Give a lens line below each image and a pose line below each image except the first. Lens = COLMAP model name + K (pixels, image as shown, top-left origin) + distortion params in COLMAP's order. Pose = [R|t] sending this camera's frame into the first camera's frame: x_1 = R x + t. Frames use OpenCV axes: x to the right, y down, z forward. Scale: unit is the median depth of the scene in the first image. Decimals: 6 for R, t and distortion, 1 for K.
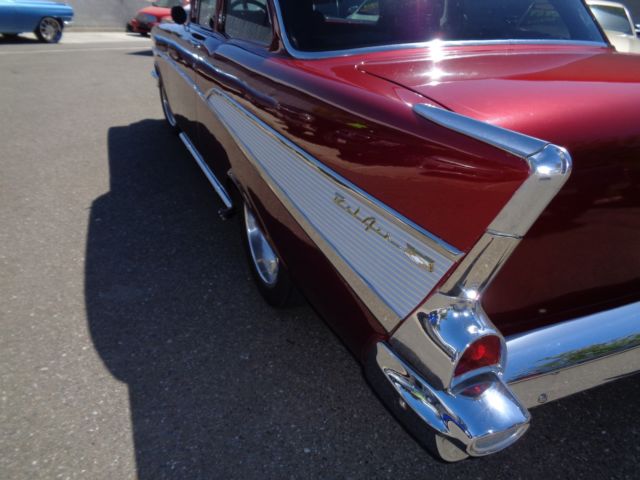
lens RADIAL K [[489.9, 0, 319.2], [0, 489.9, 240.3], [0, 0, 1]] dist [0.023772, -0.000561]
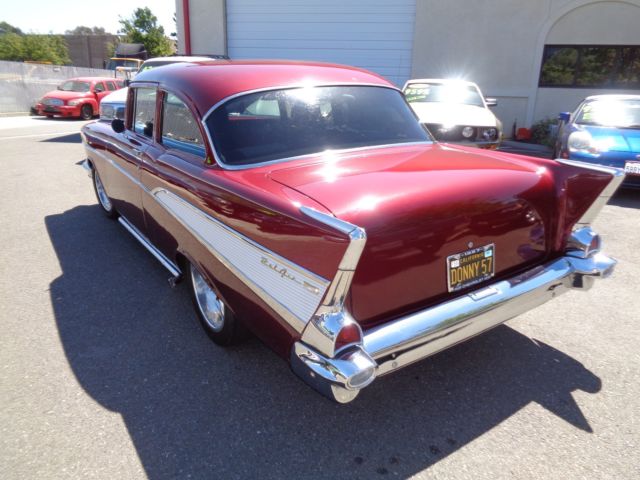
lens RADIAL K [[477.0, 0, 320.2], [0, 477.0, 236.9], [0, 0, 1]] dist [-0.005722, -0.001299]
pose [[0.981750, -0.091058, 0.166956, -0.023284], [0.111826, 0.986514, -0.119523, 0.033260], [-0.153821, 0.136012, 0.978693, -0.408960]]
